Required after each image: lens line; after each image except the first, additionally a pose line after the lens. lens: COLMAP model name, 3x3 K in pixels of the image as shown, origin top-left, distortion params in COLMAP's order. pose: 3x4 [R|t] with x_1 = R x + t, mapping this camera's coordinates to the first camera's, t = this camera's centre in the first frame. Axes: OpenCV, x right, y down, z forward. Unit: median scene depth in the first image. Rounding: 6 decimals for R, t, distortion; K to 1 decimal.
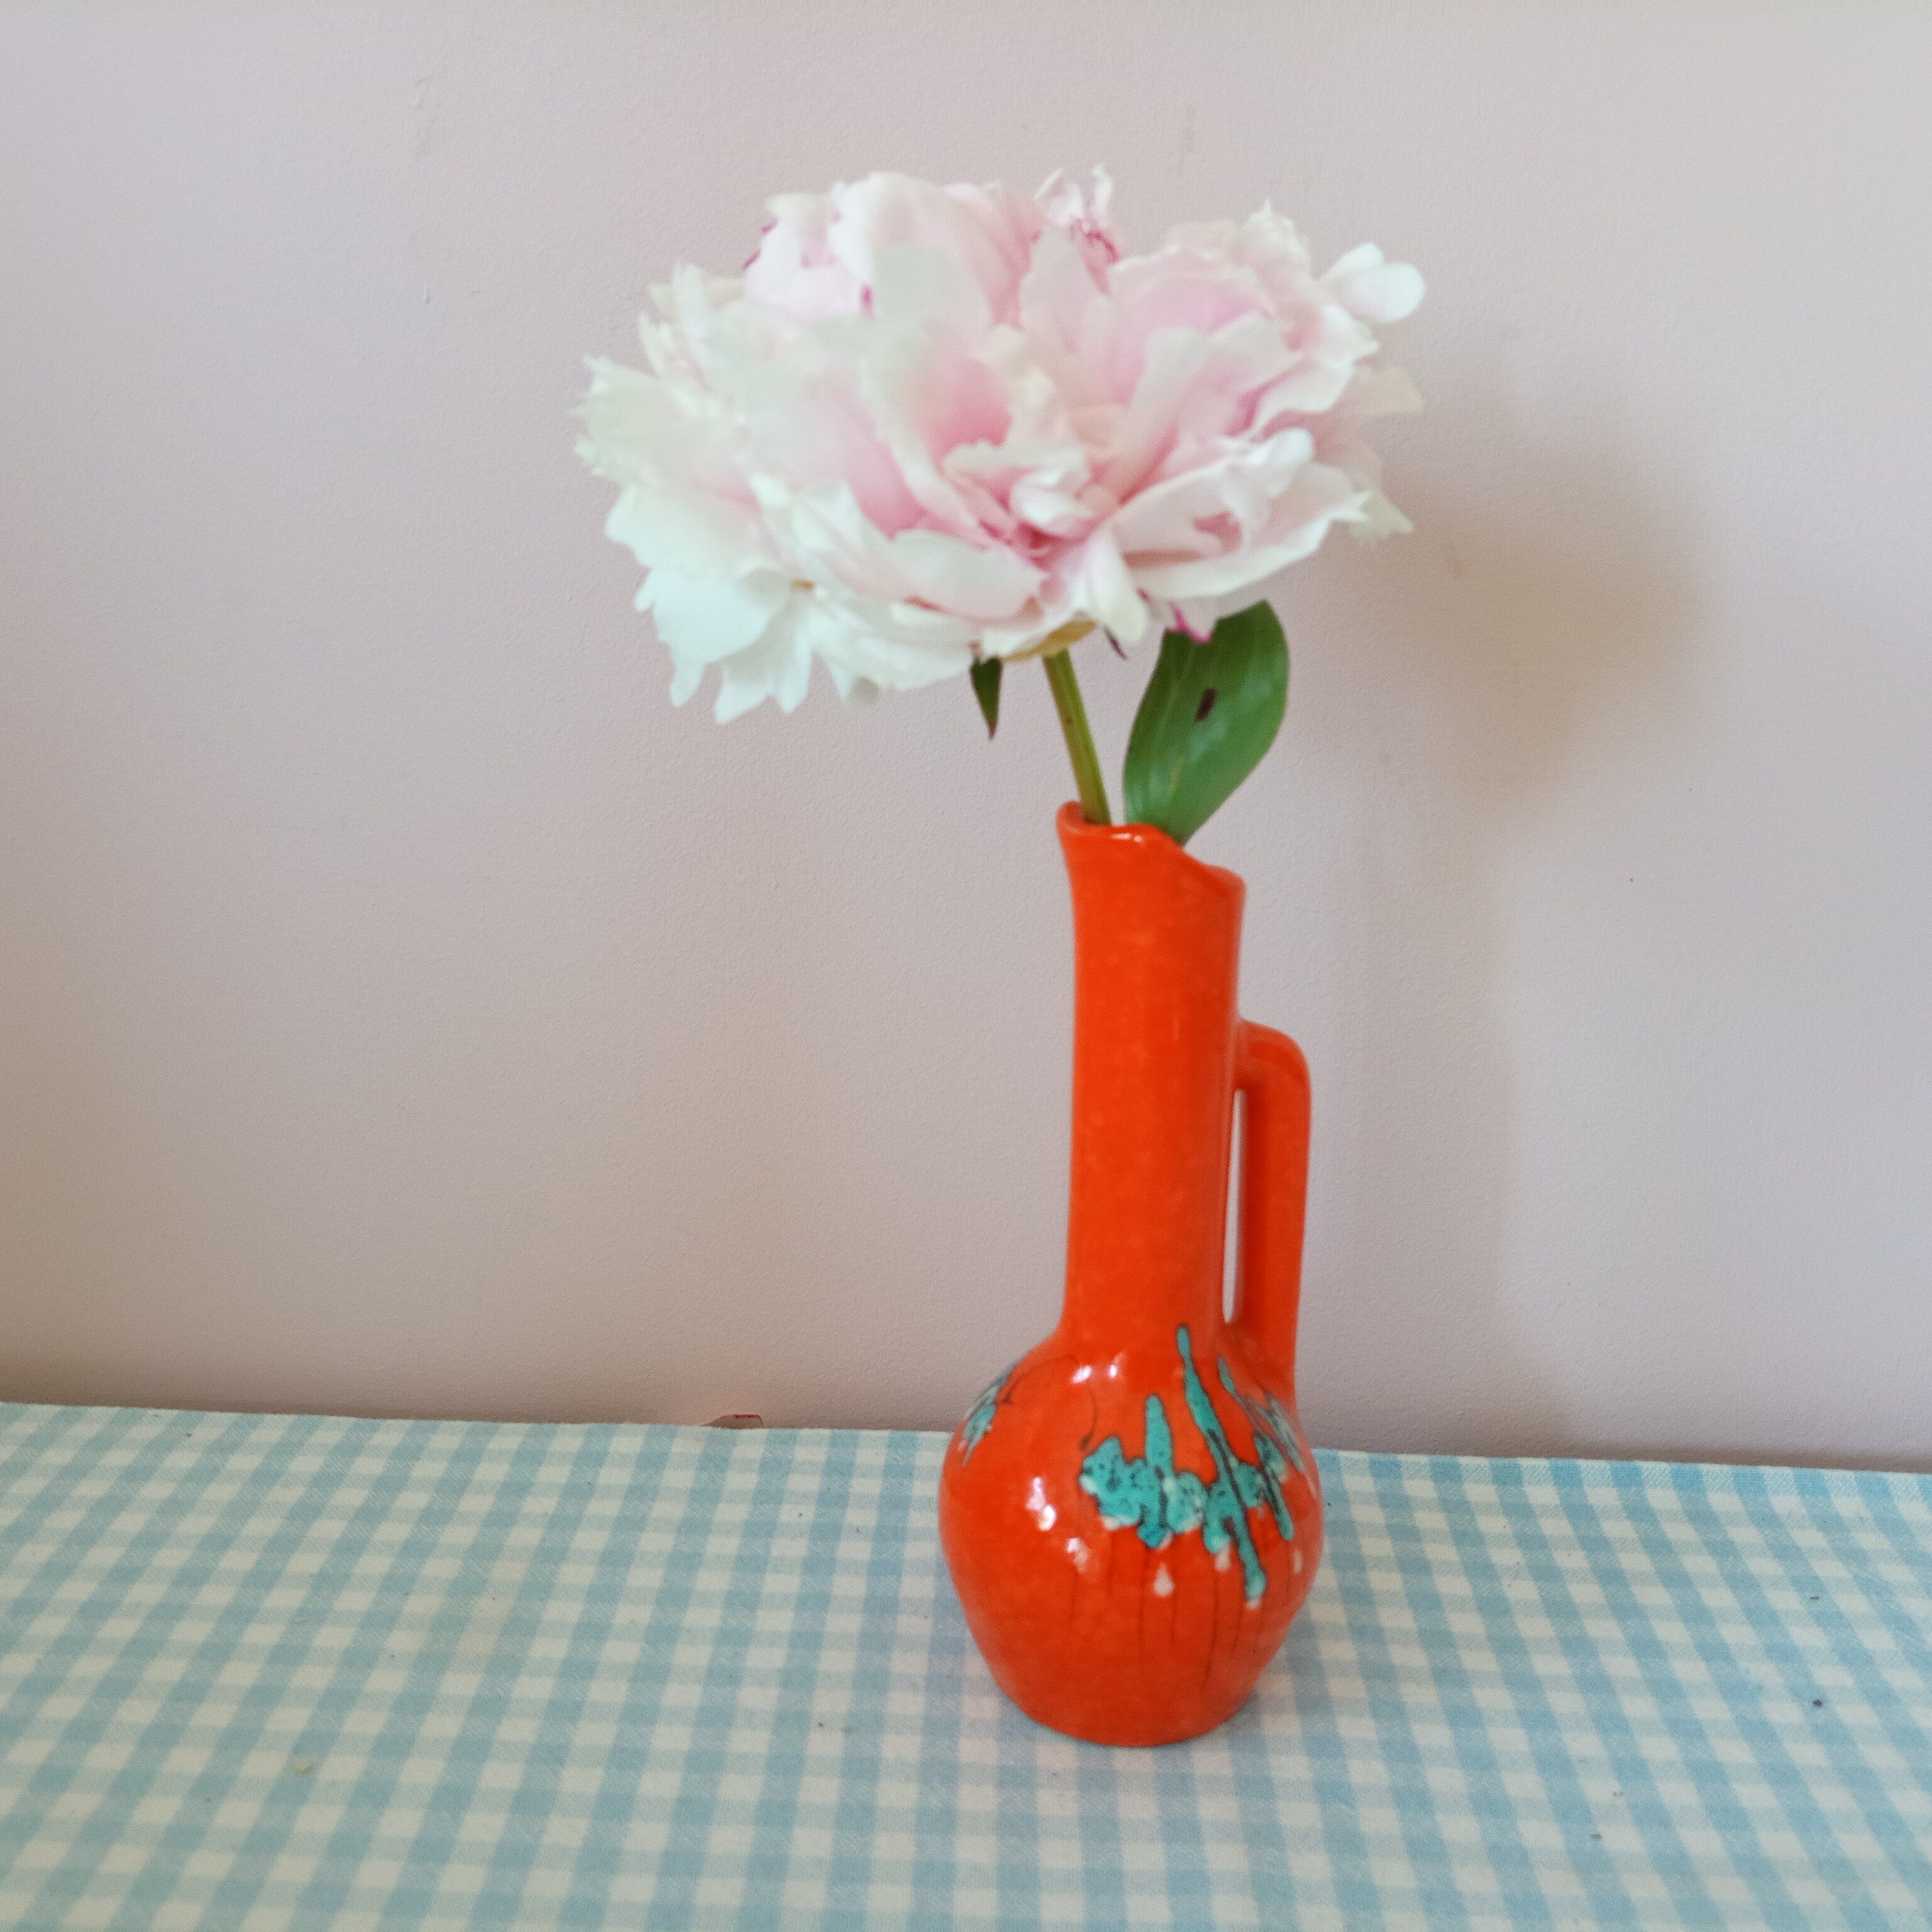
lens RADIAL K [[1903.4, 0, 966.0], [0, 1903.4, 966.0], [0, 0, 1]] dist [0.205537, -0.573585]
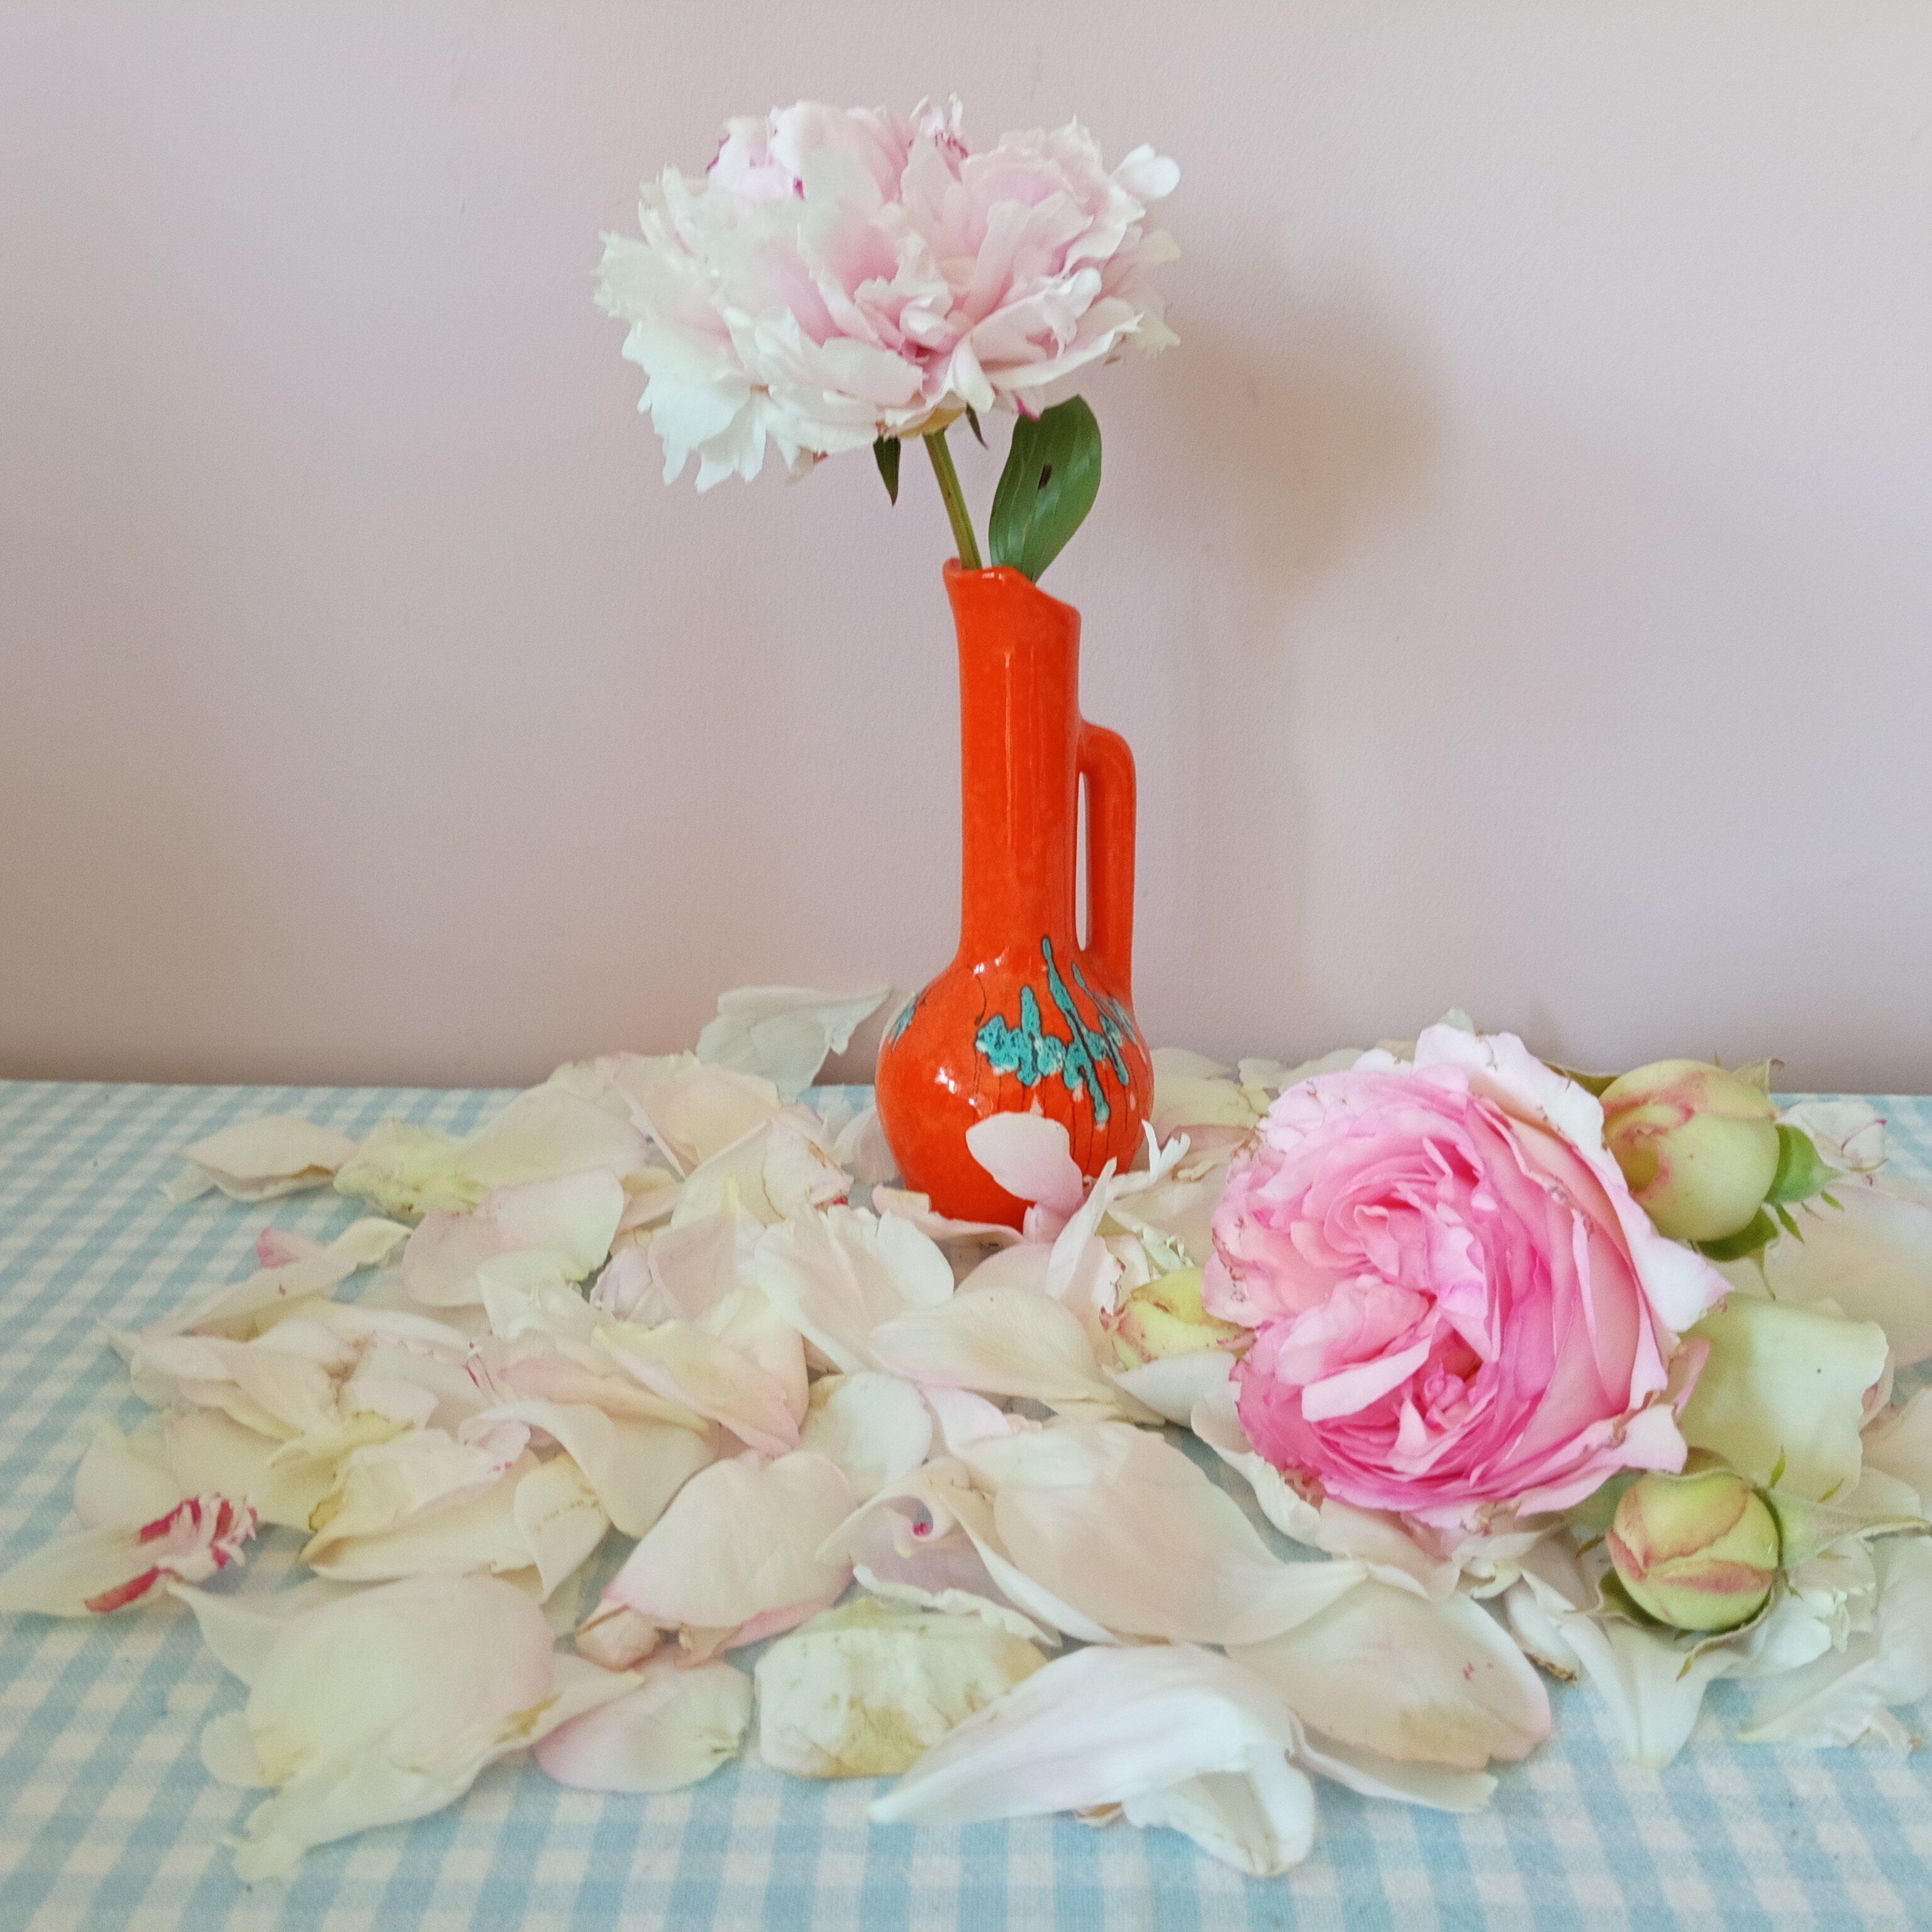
lens RADIAL K [[2090.7, 0, 956.1], [0, 2090.7, 1016.2], [0, 0, 1]] dist [0.115475, -0.312808]
pose [[0.998492, -0.036882, 0.040655, -0.018308], [0.035913, 0.999059, 0.024323, 0.238148], [-0.041514, -0.022826, 0.998877, -0.593695]]
